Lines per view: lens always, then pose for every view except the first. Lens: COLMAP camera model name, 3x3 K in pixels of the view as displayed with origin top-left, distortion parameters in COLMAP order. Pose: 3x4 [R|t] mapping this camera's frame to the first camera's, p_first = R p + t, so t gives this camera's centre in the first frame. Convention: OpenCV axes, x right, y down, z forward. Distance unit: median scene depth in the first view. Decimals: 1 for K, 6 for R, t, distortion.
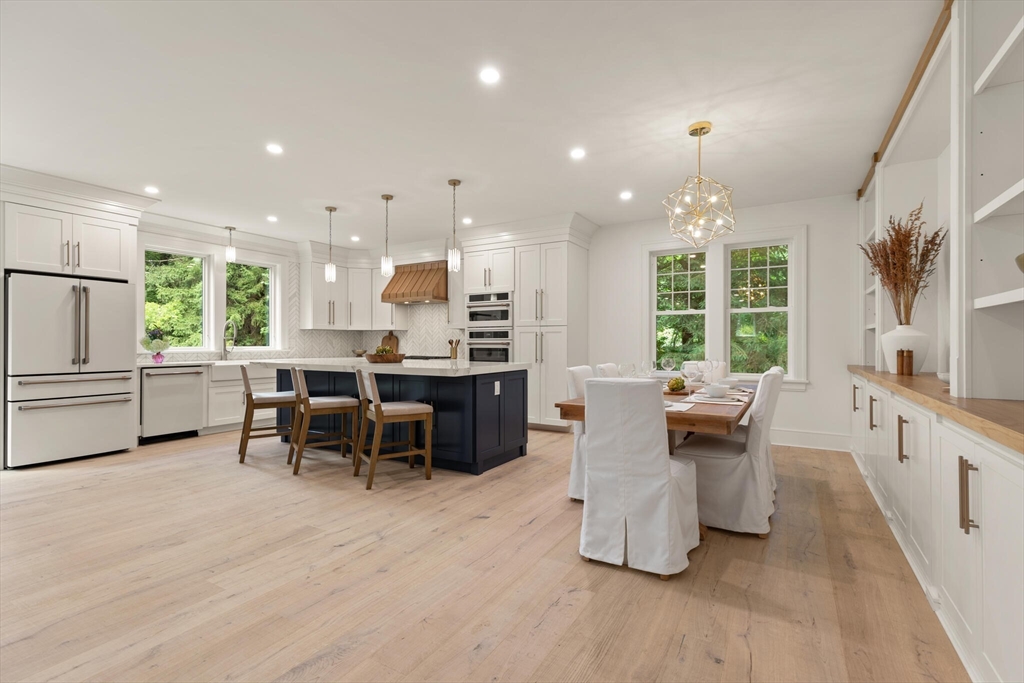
lens RADIAL K [[468.5, 0, 518.3], [0, 468.5, 339.1], [0, 0, 1]] dist [0.001169, 0.000030]
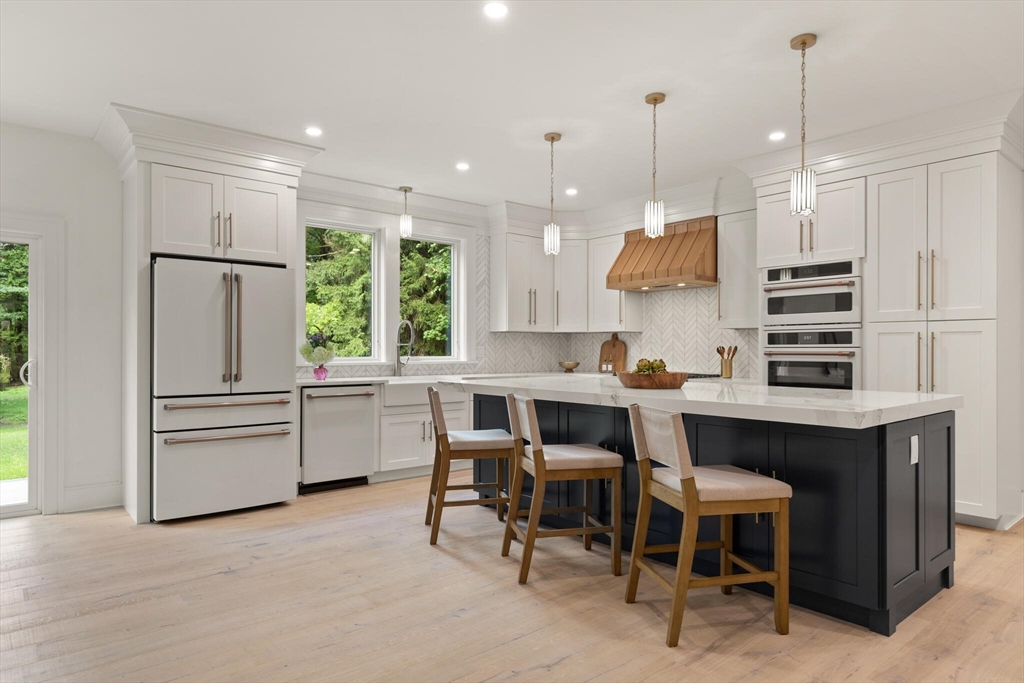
lens RADIAL K [[615.4, 0, 512.0], [0, 615.4, 341.5], [0, 0, 1]] dist [0.001931, -0.000299]
pose [[0.939818, -0.003536, -0.341658, -0.181632], [0.001881, 0.999985, -0.005176, -0.002401], [0.341671, 0.004222, 0.939810, 0.227119]]
